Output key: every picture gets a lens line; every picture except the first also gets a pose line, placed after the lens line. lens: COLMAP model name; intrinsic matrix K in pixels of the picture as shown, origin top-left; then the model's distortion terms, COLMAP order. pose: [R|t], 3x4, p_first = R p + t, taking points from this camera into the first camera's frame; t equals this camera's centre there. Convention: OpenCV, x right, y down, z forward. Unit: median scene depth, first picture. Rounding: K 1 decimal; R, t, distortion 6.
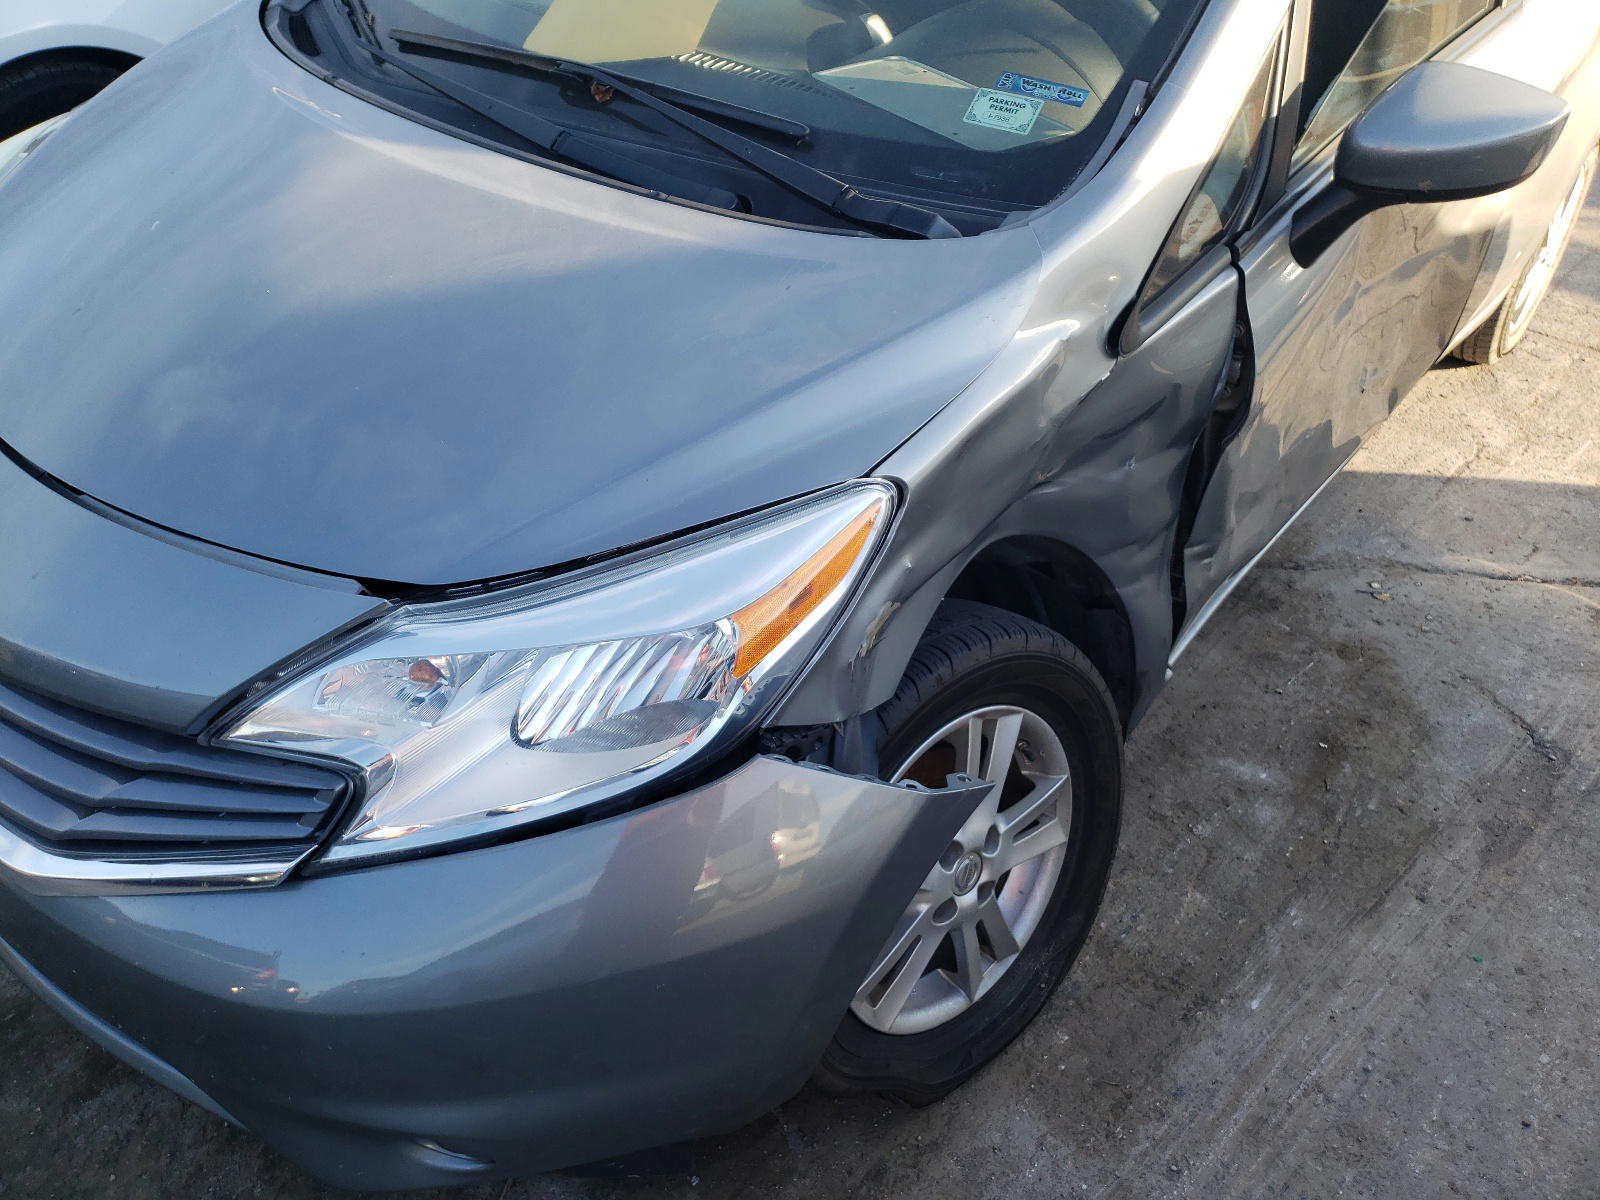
lens RADIAL K [[1316.4, 0, 800.0], [0, 1316.4, 600.0], [0, 0, 1]] dist [-0.000284, -0.041541]
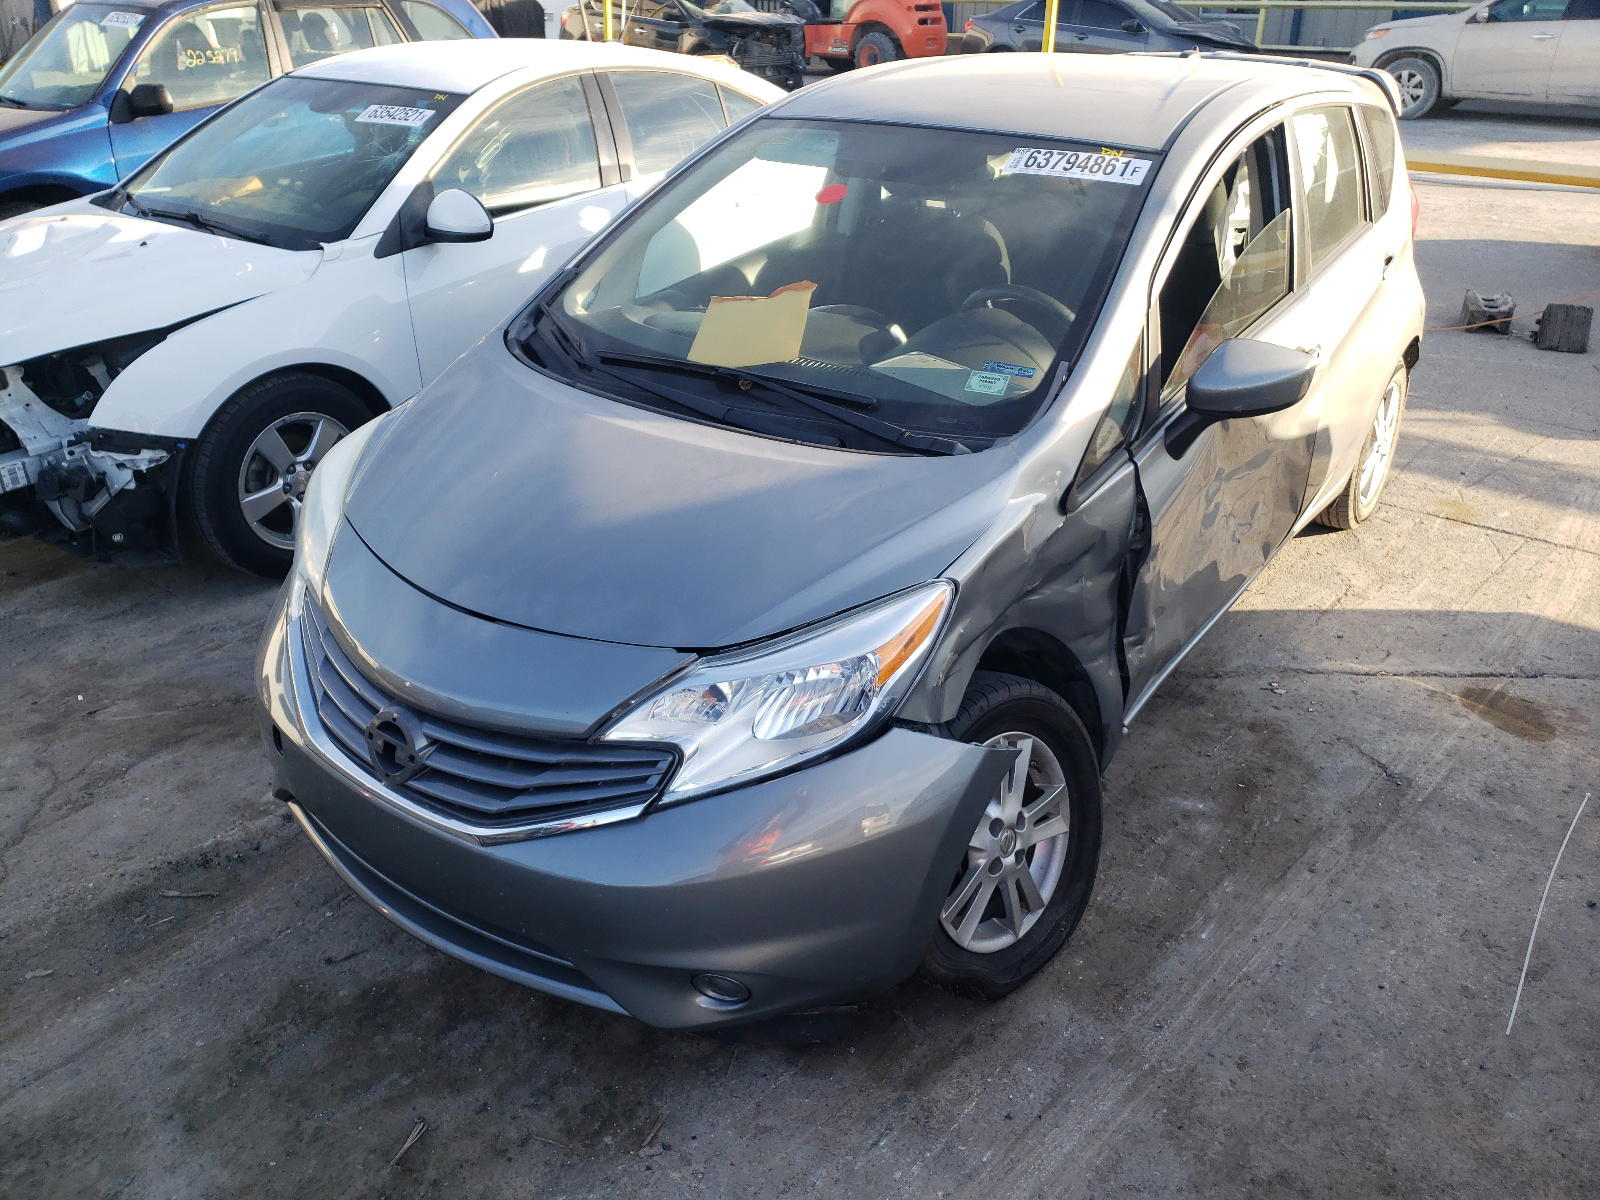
lens RADIAL K [[1363.5, 0, 800.0], [0, 1363.5, 600.0], [0, 0, 1]] dist [0.107265, -0.567273]
pose [[0.997496, -0.063433, 0.031265, -0.144793], [0.068046, 0.981314, -0.179981, 0.189294], [-0.019264, 0.181657, 0.983173, -0.624676]]
